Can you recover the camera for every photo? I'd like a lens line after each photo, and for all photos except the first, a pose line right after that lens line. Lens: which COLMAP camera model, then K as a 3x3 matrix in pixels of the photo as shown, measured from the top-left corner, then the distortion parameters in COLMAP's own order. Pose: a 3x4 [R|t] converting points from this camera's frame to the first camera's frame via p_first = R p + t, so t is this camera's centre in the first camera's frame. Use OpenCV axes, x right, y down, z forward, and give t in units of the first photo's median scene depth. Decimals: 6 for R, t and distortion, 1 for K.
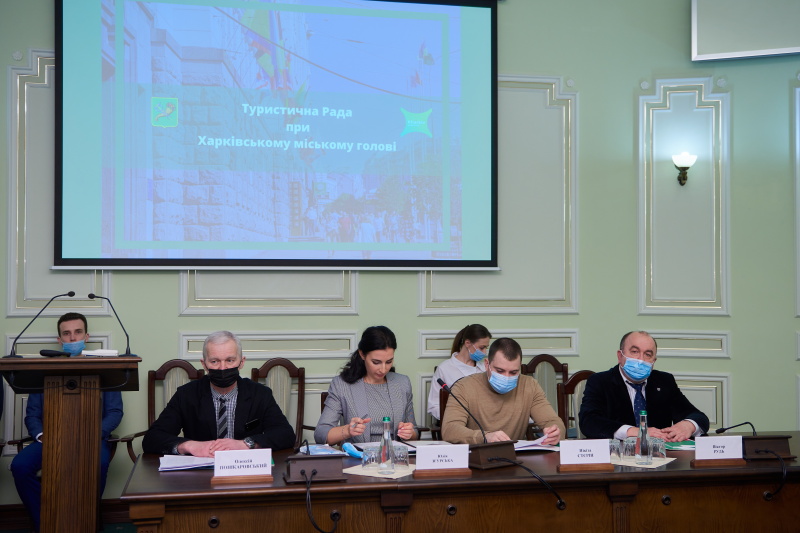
lens RADIAL K [[890.4, 0, 400.6], [0, 890.4, 265.7], [0, 0, 1]] dist [0.056855, 0.000000]
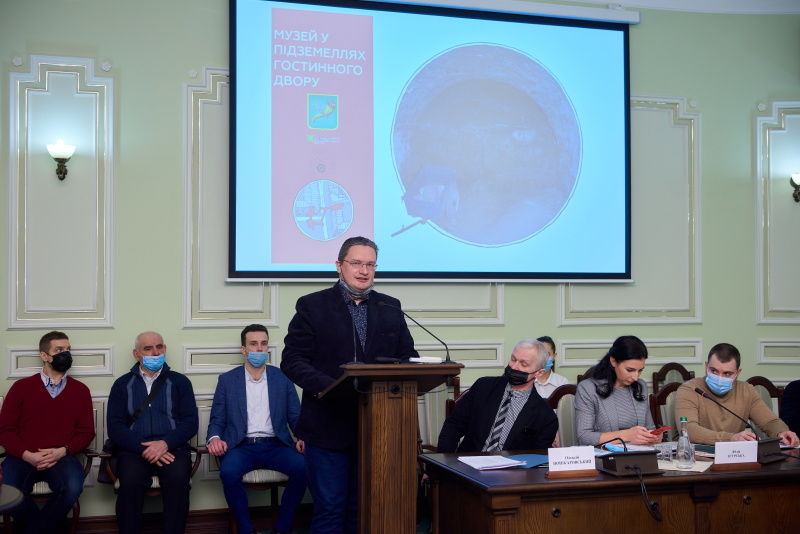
lens RADIAL K [[917.0, 0, 393.4], [0, 917.0, 291.9], [0, 0, 1]] dist [-0.005222, 0.000000]
pose [[0.997732, -0.000786, 0.067311, -0.259224], [-0.000362, 0.999855, 0.017032, -0.002025], [-0.067314, -0.017017, 0.997587, -0.056891]]
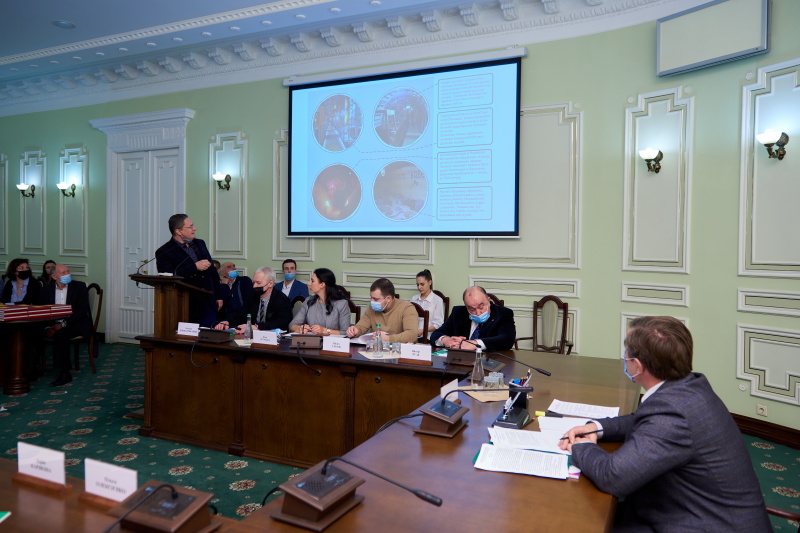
lens RADIAL K [[561.4, 0, 412.6], [0, 561.4, 253.3], [0, 0, 1]] dist [0.011959, 0.003484]
pose [[0.811942, 0.016035, -0.583518, 0.555395], [0.000972, 0.999584, 0.028820, 0.003636], [0.583738, -0.023968, 0.811588, 0.136358]]
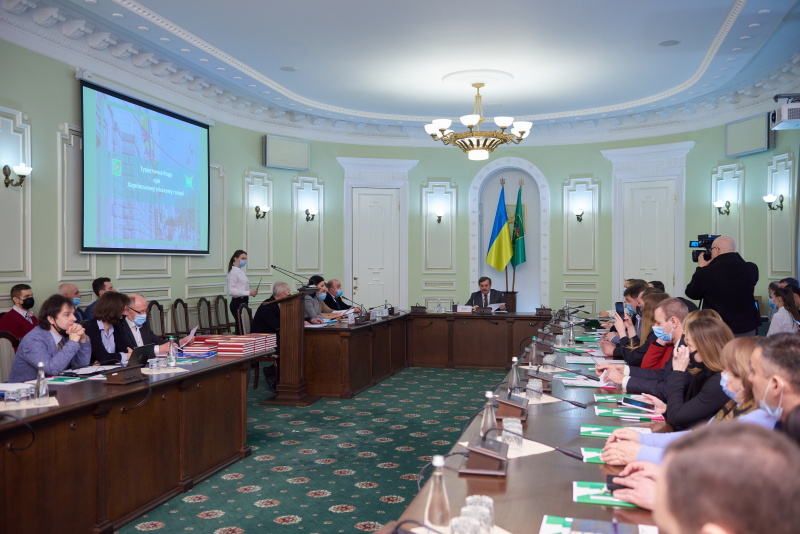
lens RADIAL K [[756.5, 0, 400.6], [0, 756.5, 261.3], [0, 0, 1]] dist [-0.012032, 0.000000]
pose [[0.438256, 0.001834, 0.898848, -1.381096], [-0.021174, 0.999741, 0.008284, -0.006342], [-0.898601, -0.022663, 0.438182, -0.191374]]
